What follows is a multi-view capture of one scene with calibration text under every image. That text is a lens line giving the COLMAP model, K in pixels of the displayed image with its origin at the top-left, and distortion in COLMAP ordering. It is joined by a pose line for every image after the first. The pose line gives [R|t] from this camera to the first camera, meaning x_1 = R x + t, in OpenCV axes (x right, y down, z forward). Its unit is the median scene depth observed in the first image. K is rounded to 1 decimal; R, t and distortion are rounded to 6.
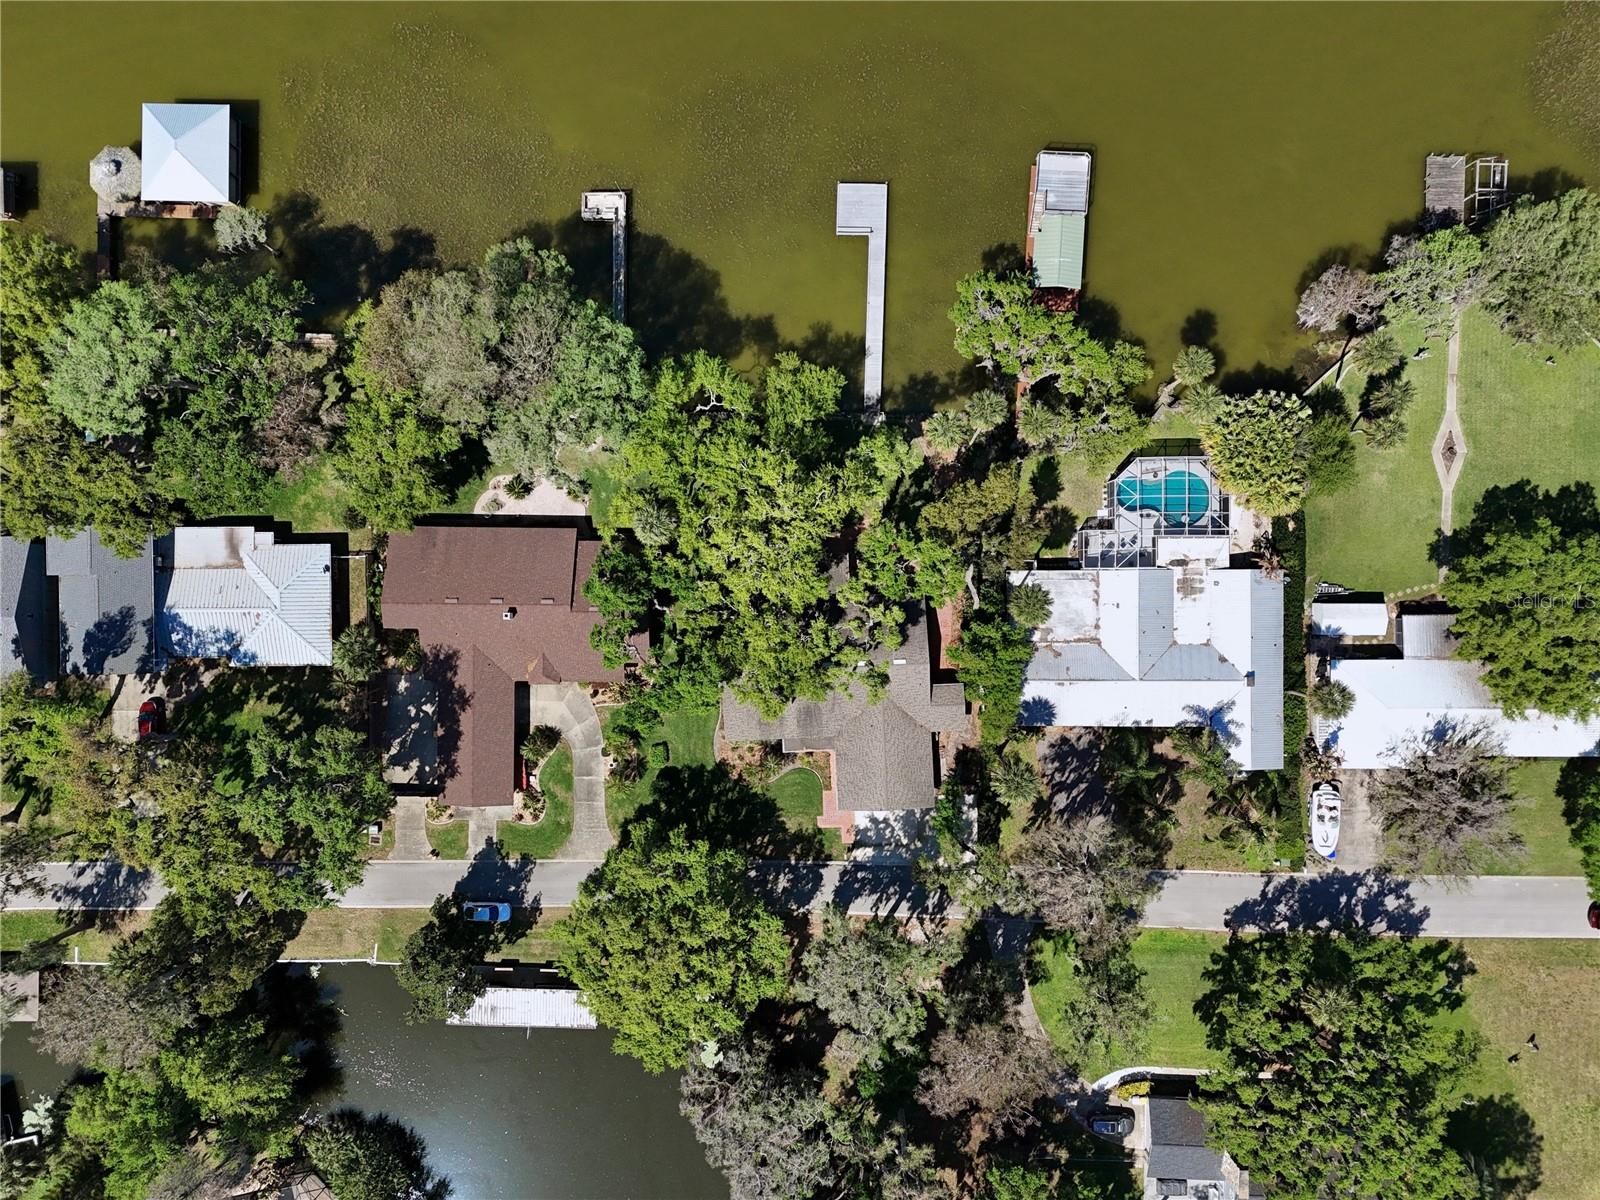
lens RADIAL K [[1164.7, 0, 810.7], [0, 1164.7, 615.9], [0, 0, 1]] dist [0.124458, -0.225917]
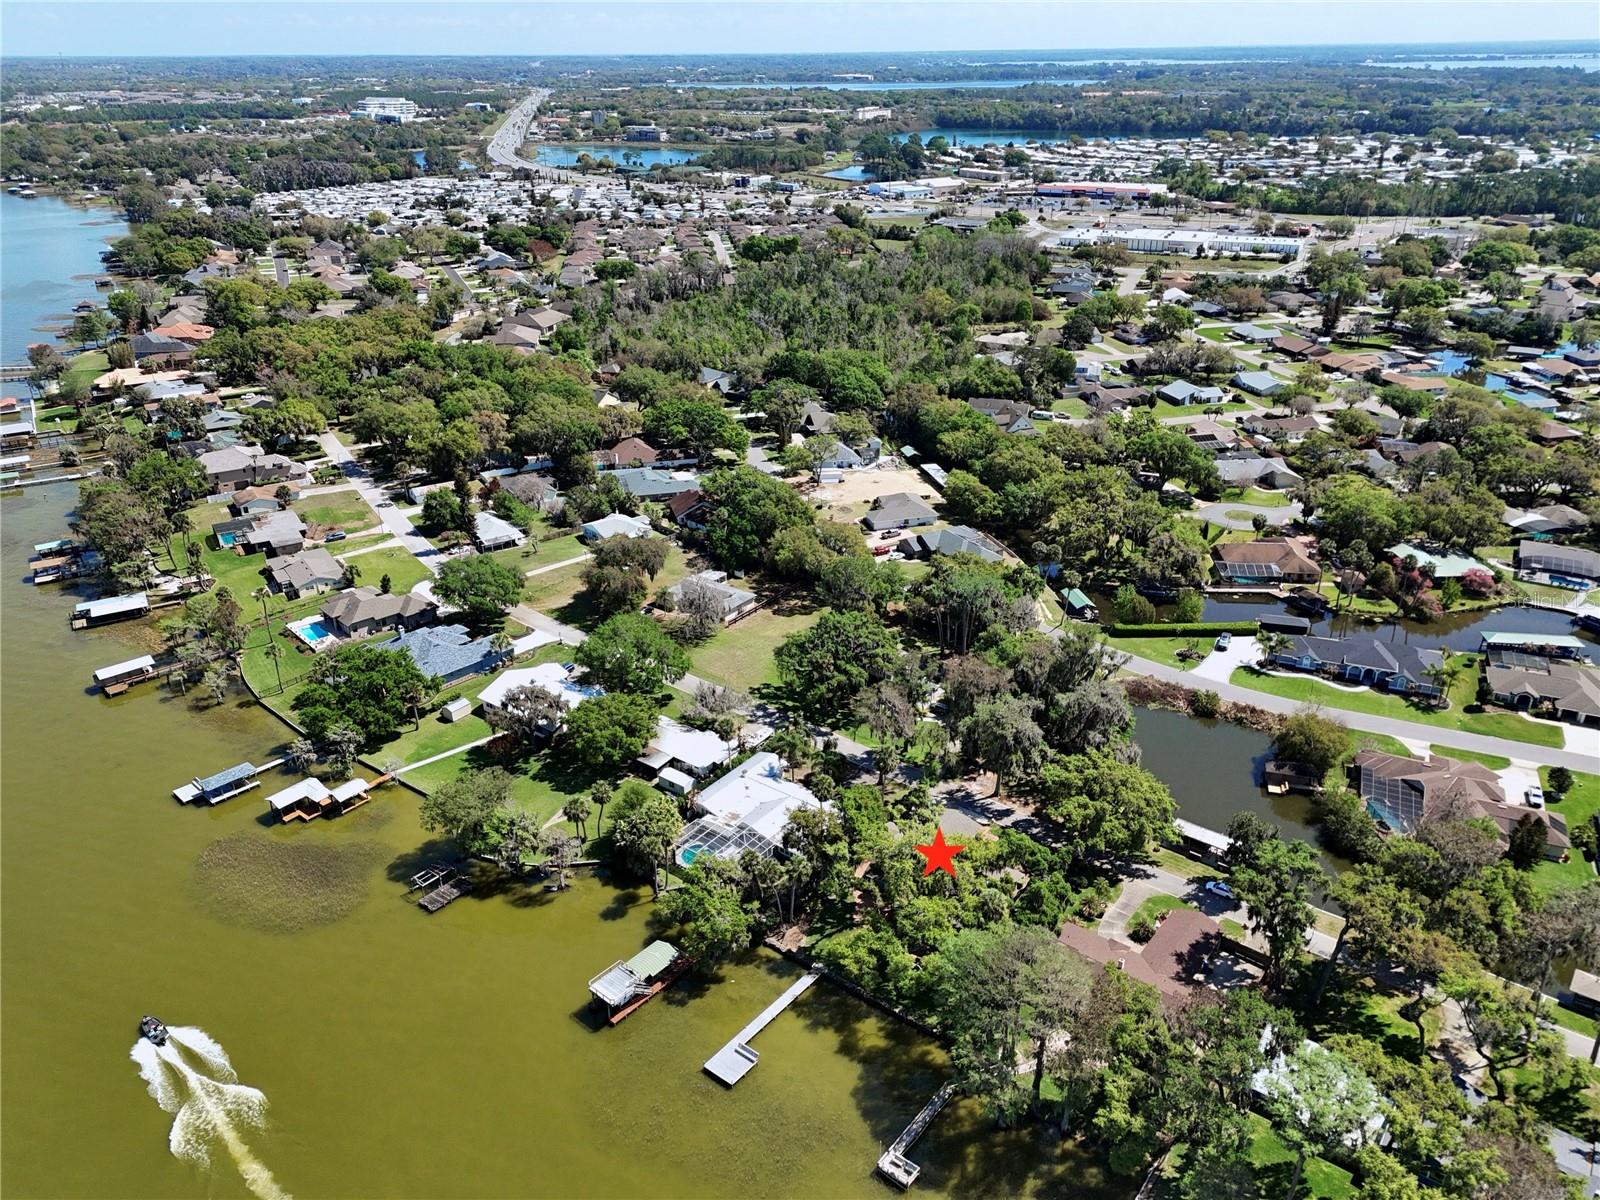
lens RADIAL K [[1184.3, 0, 803.5], [0, 1184.3, 598.5], [0, 0, 1]] dist [0.080006, -0.072169]
pose [[-0.791899, -0.227645, 0.566633, -0.644037], [0.609572, -0.349844, 0.711359, -1.050589], [0.036296, 0.908728, 0.415808, 0.008328]]
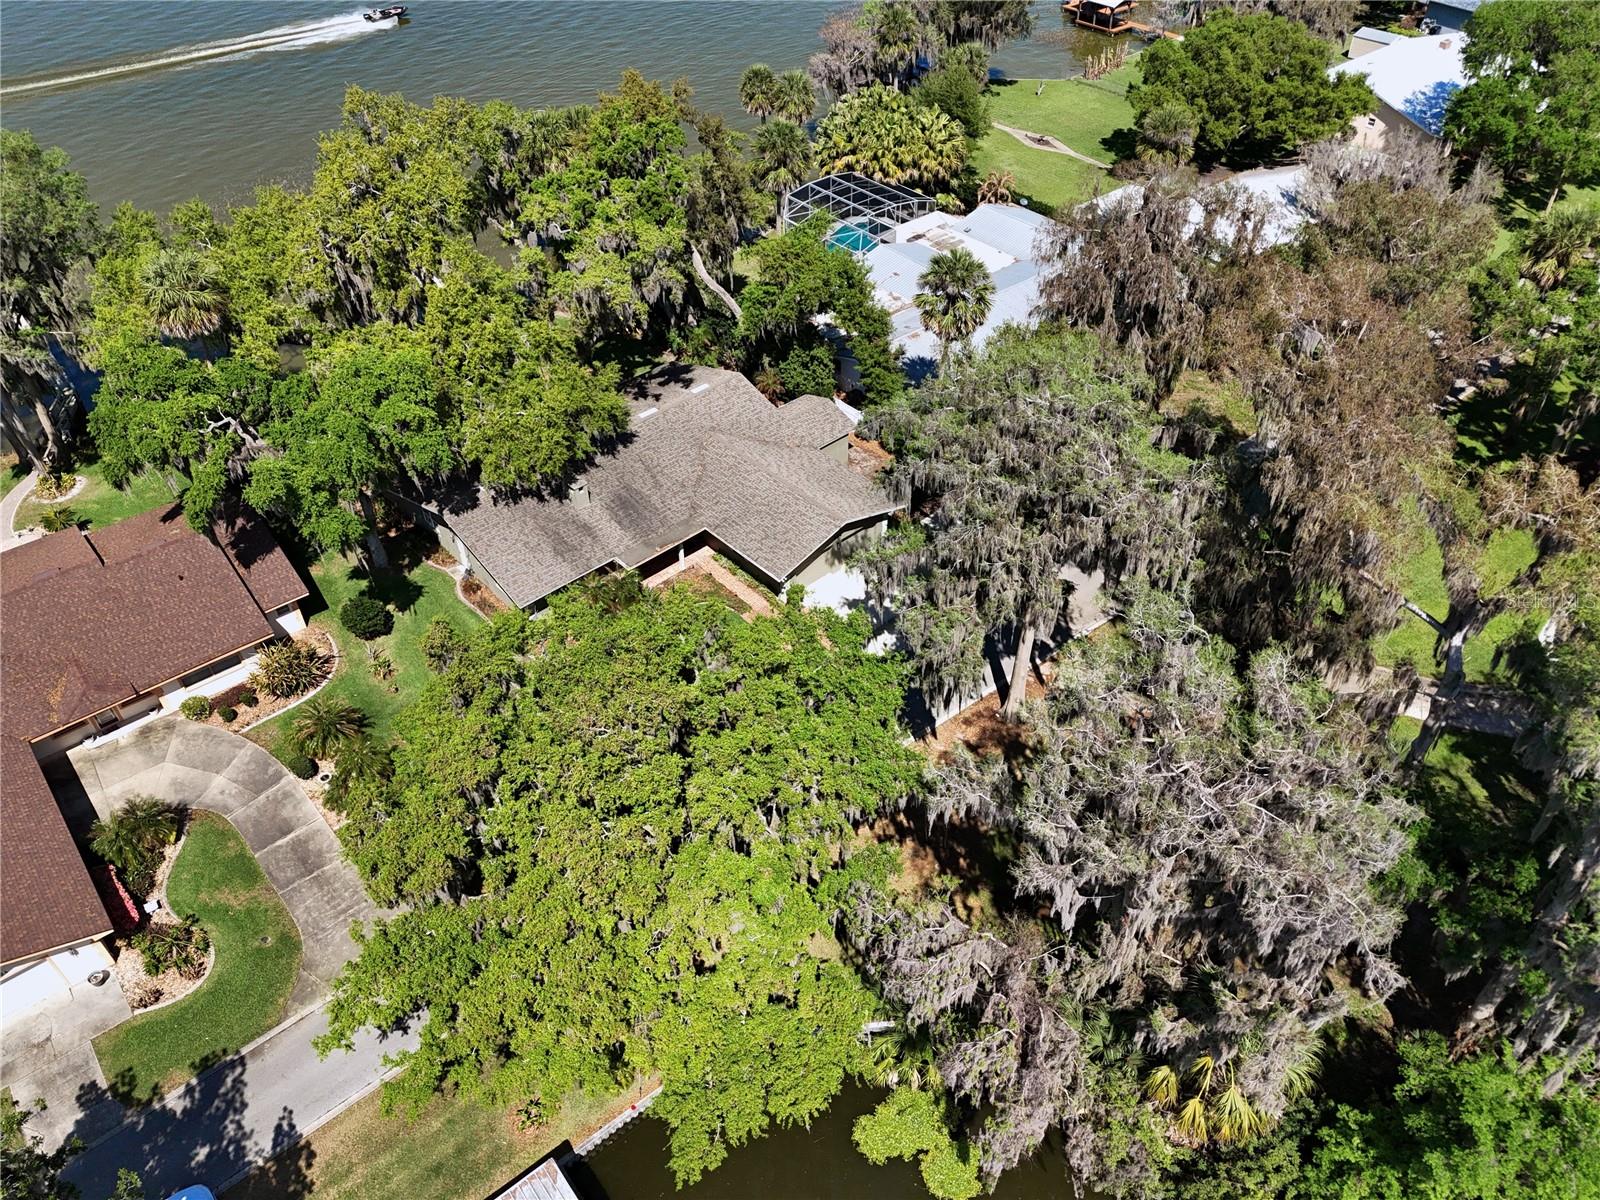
lens RADIAL K [[1184.3, 0, 803.5], [0, 1184.3, 598.5], [0, 0, 1]] dist [0.080006, -0.072169]
pose [[0.767108, -0.411140, 0.492452, -0.230886], [0.641517, 0.491607, -0.588879, 0.484633], [0.000019, 0.767650, 0.640869, 0.663867]]
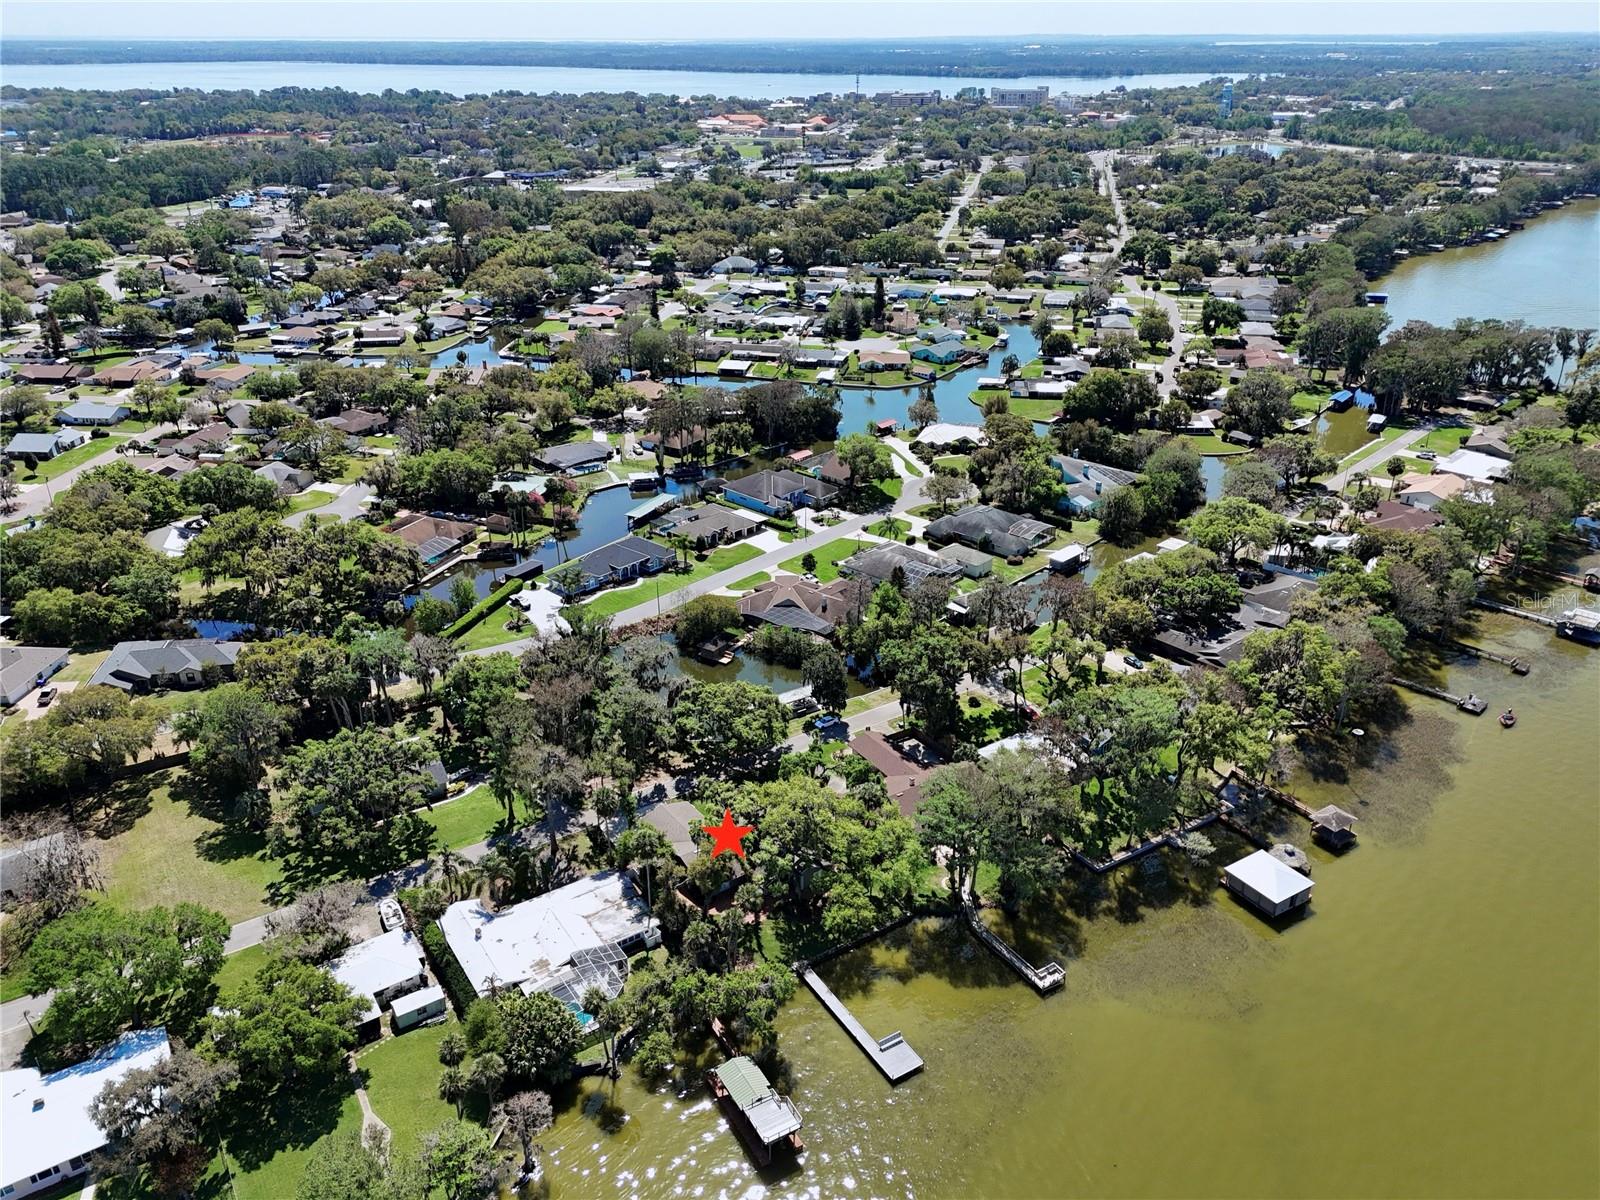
lens RADIAL K [[1184.3, 0, 803.5], [0, 1184.3, 598.5], [0, 0, 1]] dist [0.080006, -0.072169]
pose [[-0.833973, 0.258534, -0.487492, 0.630375], [-0.551626, -0.368095, 0.748475, -1.076222], [0.014063, 0.893121, 0.449596, -0.016478]]
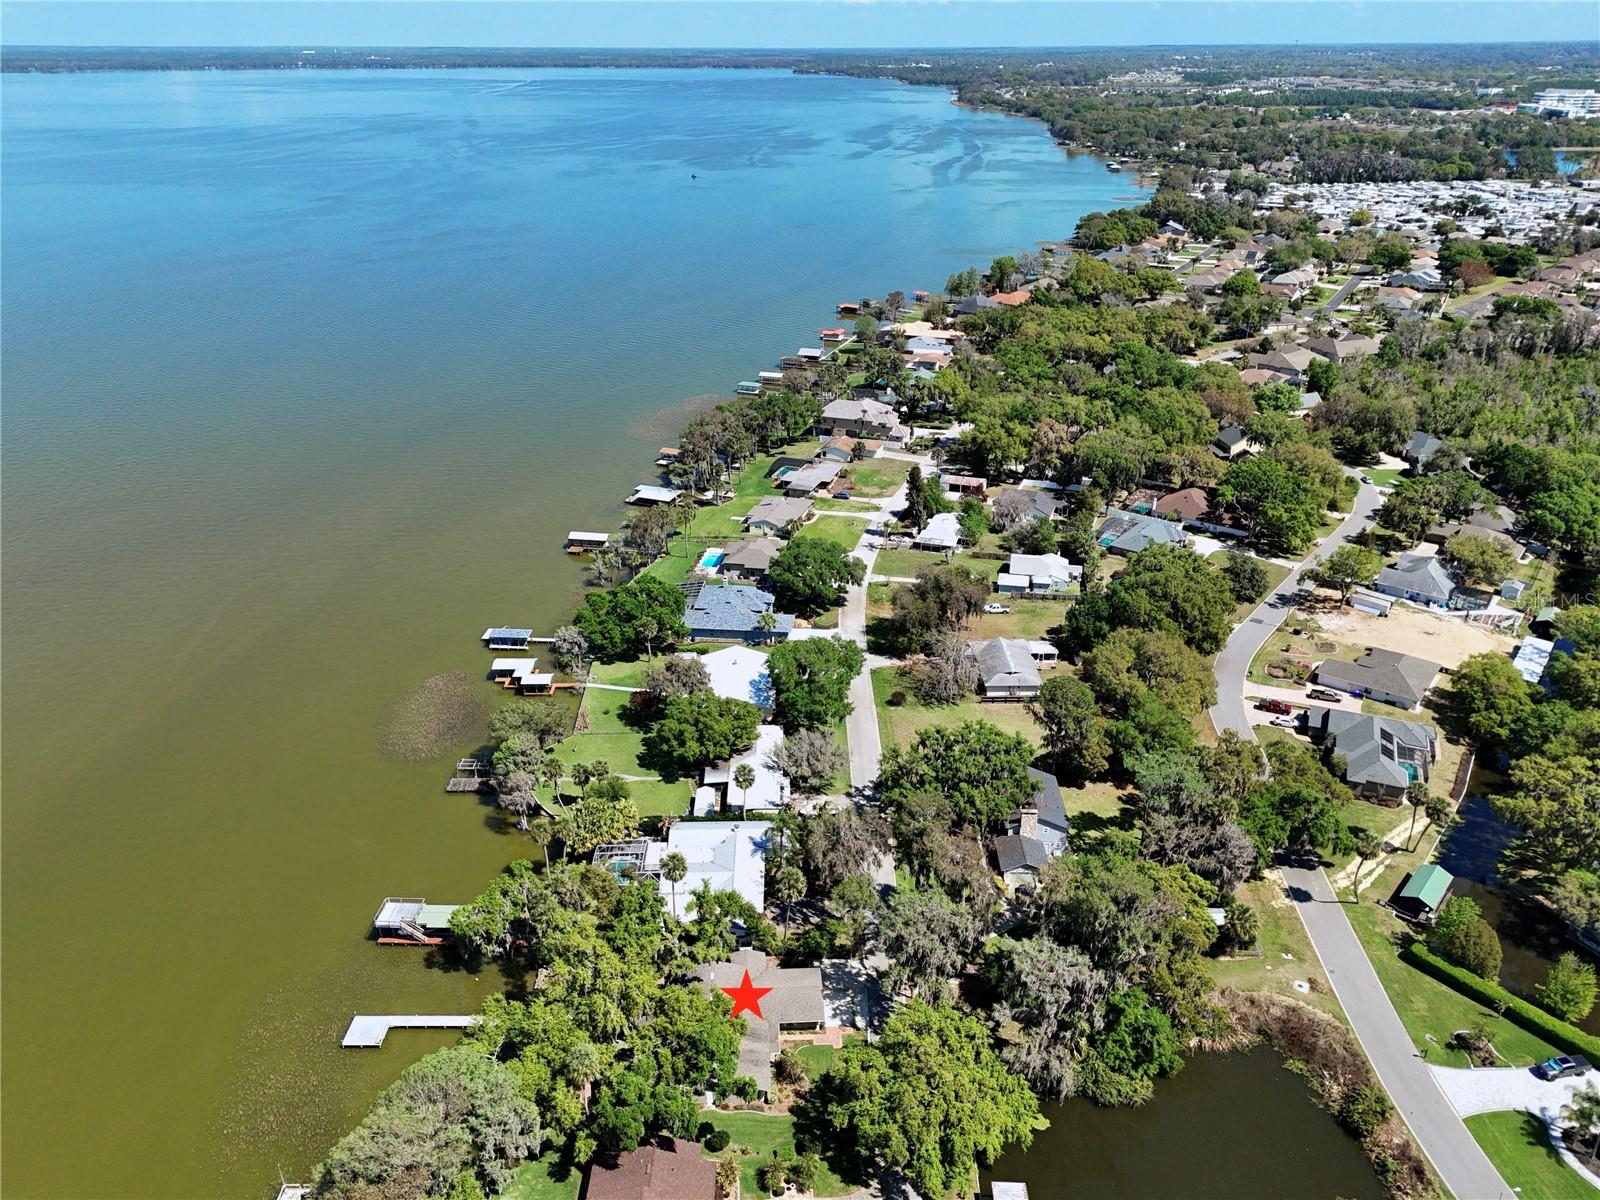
lens RADIAL K [[1177.9, 0, 804.3], [0, 1177.9, 605.4], [0, 0, 1]] dist [0.082650, -0.086503]
pose [[-0.007217, -0.405951, 0.913867, -0.995053], [0.999782, -0.020813, -0.001350, 0.154587], [0.019568, 0.913658, 0.406013, 0.035801]]
